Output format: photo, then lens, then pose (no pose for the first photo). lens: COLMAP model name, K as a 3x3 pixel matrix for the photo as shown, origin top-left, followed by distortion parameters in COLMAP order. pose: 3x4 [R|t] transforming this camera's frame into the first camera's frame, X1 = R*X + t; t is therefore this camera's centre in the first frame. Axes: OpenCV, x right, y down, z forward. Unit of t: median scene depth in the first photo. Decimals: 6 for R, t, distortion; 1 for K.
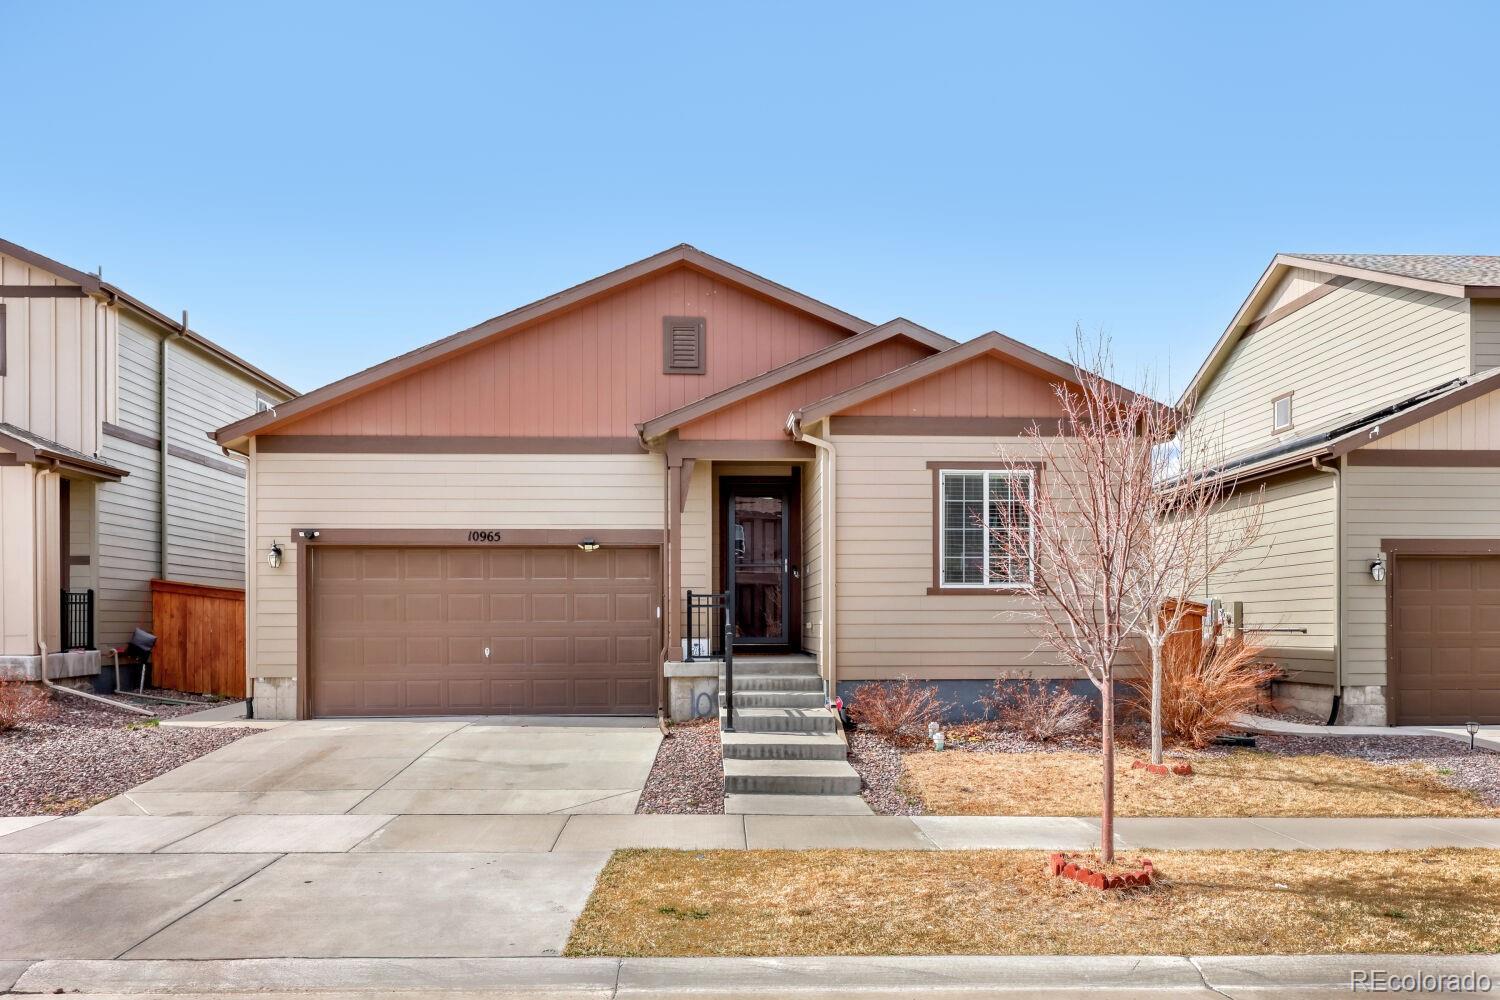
lens RADIAL K [[1126.2, 0, 749.1], [0, 1126.2, 627.0], [0, 0, 1]] dist [0.003846, -0.000679]
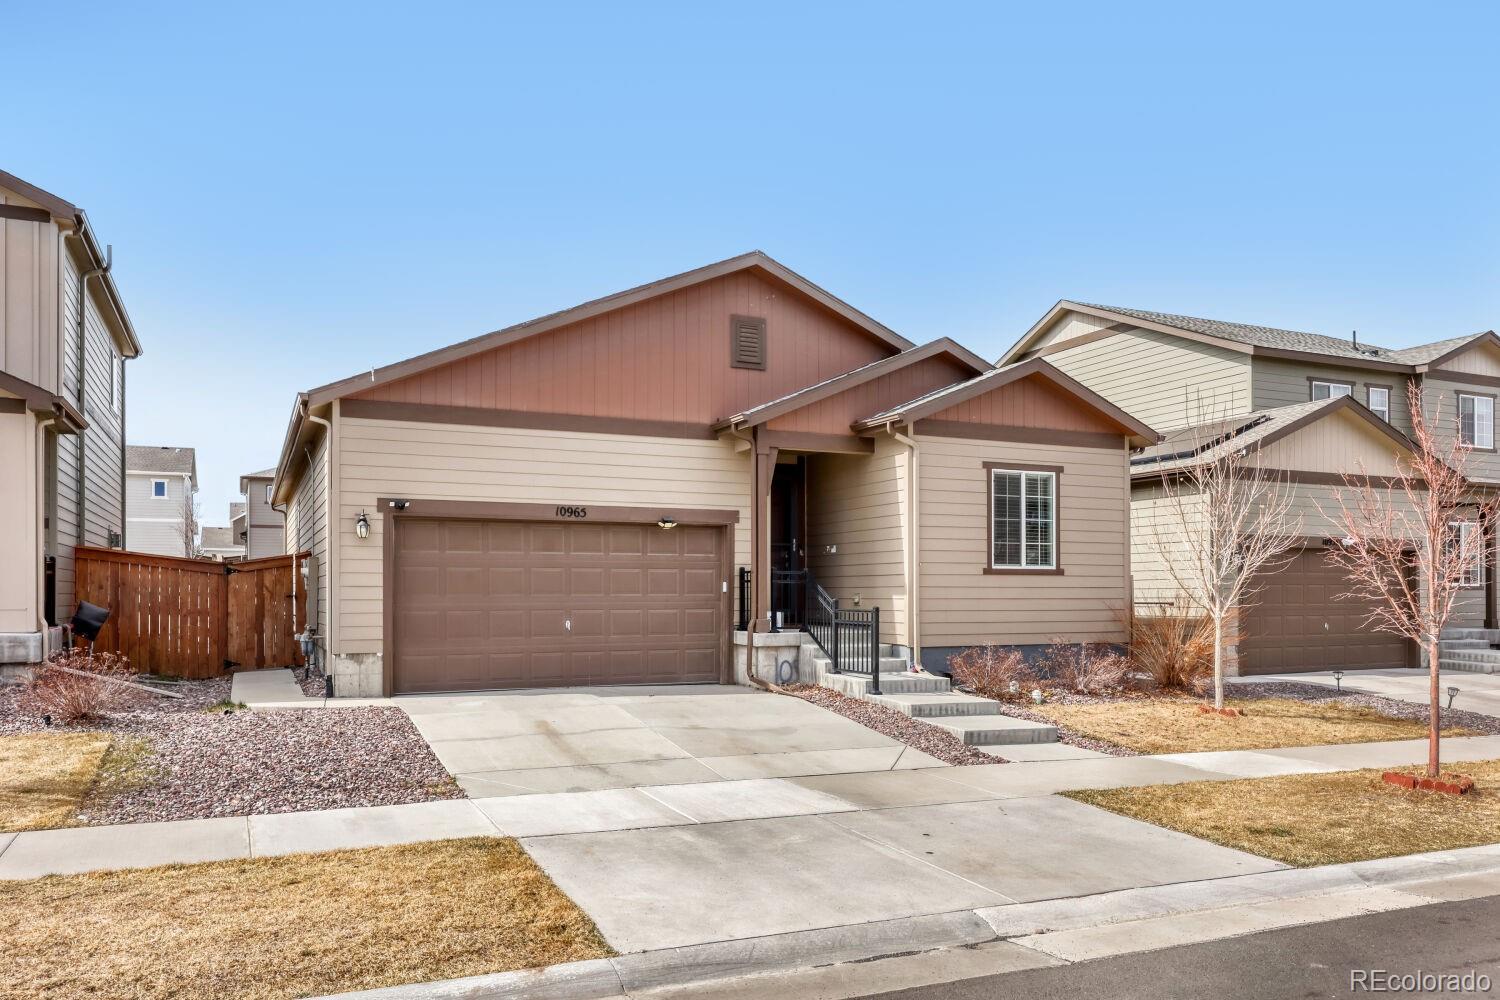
lens RADIAL K [[1083.0, 0, 704.4], [0, 1083.0, 585.2], [0, 0, 1]] dist [0.005553, 0.002431]
pose [[0.933617, 0.005555, 0.358230, -0.478058], [-0.002252, 0.999951, -0.009636, -0.004729], [-0.358266, 0.008190, 0.933583, 0.038014]]
